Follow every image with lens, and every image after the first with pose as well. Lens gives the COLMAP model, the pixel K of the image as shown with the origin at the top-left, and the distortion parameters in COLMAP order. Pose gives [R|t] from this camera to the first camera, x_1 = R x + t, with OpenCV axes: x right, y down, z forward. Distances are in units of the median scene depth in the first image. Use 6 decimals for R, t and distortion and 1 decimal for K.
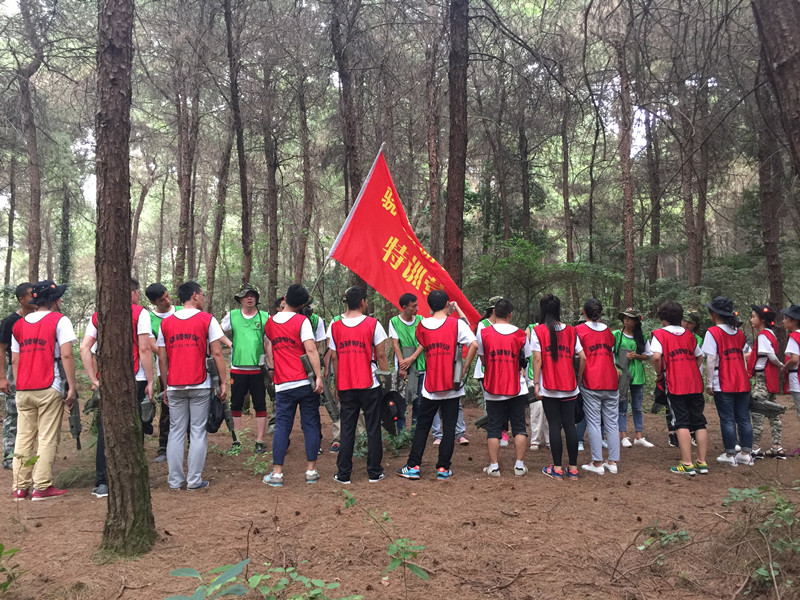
lens RADIAL K [[673.1, 0, 400.0], [0, 673.1, 300.0], [0, 0, 1]] dist [0.055812, -0.078078]
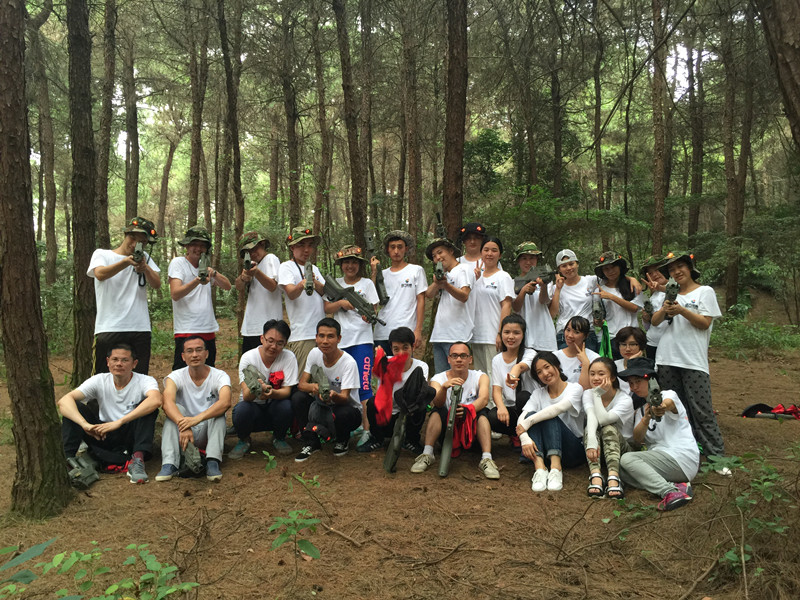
lens RADIAL K [[673.1, 0, 400.0], [0, 673.1, 300.0], [0, 0, 1]] dist [0.055812, -0.078078]
pose [[0.997833, -0.000841, -0.065786, 0.135576], [0.004926, 0.998067, 0.061953, 0.022840], [0.065607, -0.062143, 0.995909, 0.116966]]
